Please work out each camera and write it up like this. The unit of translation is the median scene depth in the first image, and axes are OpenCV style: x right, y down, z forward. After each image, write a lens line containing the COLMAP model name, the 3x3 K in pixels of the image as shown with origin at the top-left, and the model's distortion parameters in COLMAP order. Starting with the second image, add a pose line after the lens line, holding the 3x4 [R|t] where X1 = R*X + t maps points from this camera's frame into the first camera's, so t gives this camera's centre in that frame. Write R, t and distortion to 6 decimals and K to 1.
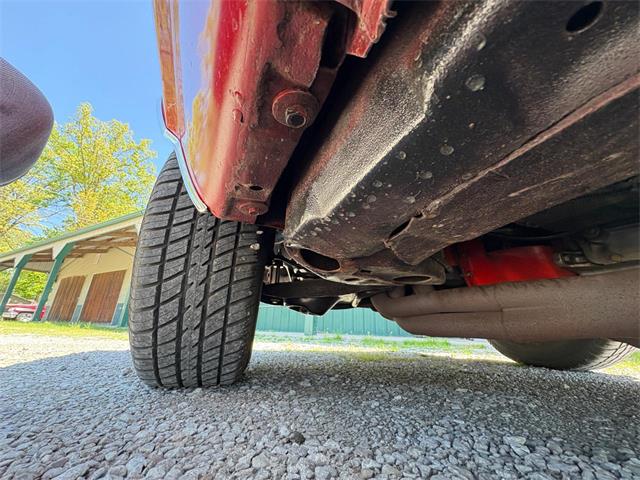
lens RADIAL K [[257.8, 0, 320.0], [0, 257.8, 240.0], [0, 0, 1]] dist [0.000463, 0.000337]
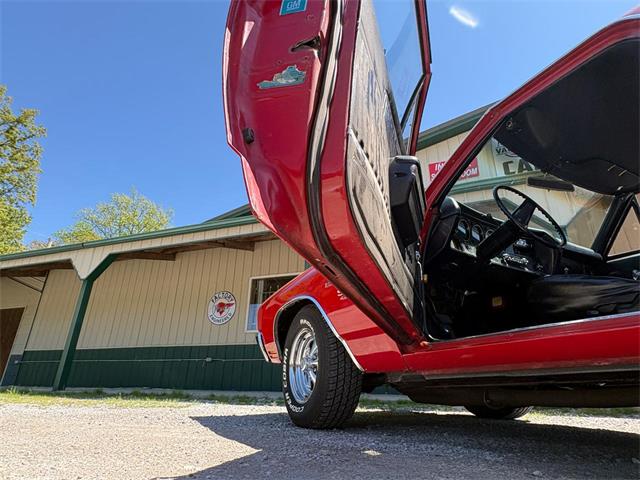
lens RADIAL K [[355.6, 0, 319.2], [0, 355.6, 240.6], [0, 0, 1]] dist [0.000308, 0.000008]
pose [[0.992404, 0.026821, 0.120065, -1.495662], [-0.021540, 0.998752, -0.045064, -1.482736], [-0.121124, 0.042135, 0.991743, -3.395877]]
